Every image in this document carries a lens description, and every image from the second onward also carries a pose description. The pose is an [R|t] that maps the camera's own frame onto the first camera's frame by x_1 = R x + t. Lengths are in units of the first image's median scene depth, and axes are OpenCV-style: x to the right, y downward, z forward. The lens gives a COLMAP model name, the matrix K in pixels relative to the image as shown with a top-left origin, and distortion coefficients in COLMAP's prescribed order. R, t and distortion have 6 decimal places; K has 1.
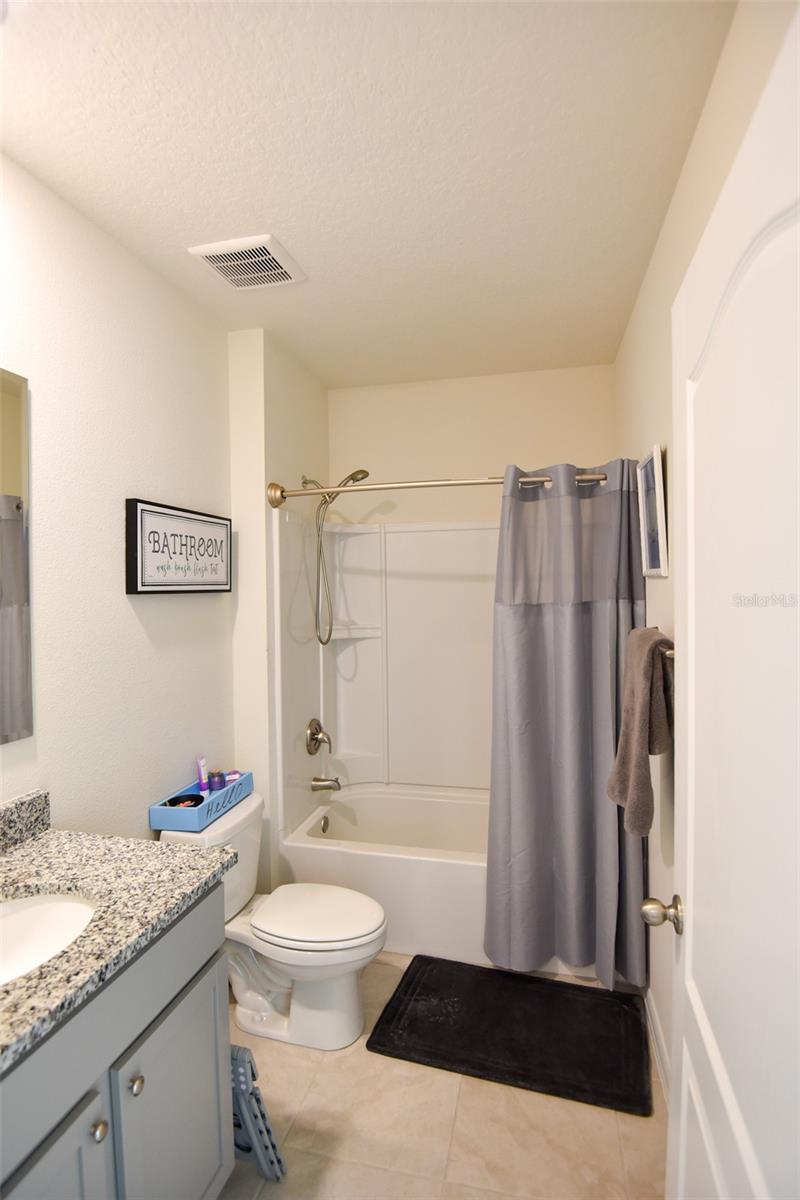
lens RADIAL K [[599.3, 0, 396.3], [0, 599.3, 587.4], [0, 0, 1]] dist [-0.031588, -0.003746]
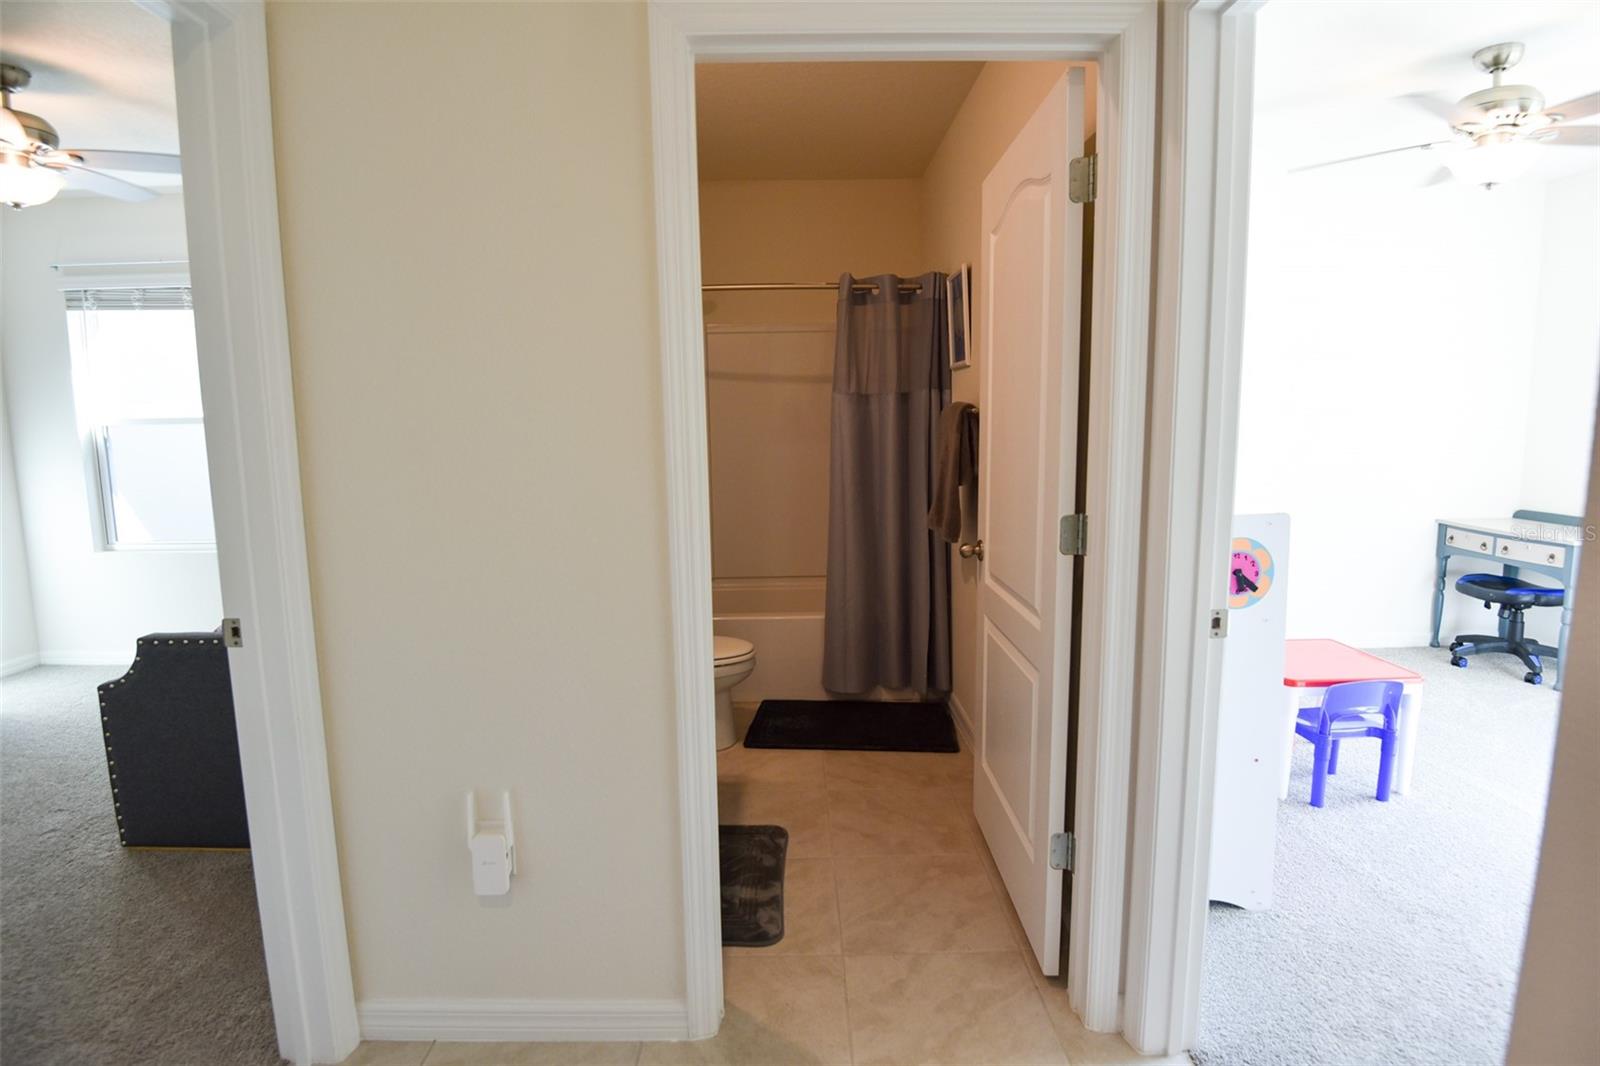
lens RADIAL K [[799.1, 0, 808.5], [0, 799.1, 530.0], [0, 0, 1]] dist [-0.031588, -0.003746]
pose [[0.967803, -0.036485, 0.249052, -0.286289], [0.005243, 0.992147, 0.124970, 0.099399], [-0.251656, -0.119641, 0.960393, -0.540734]]
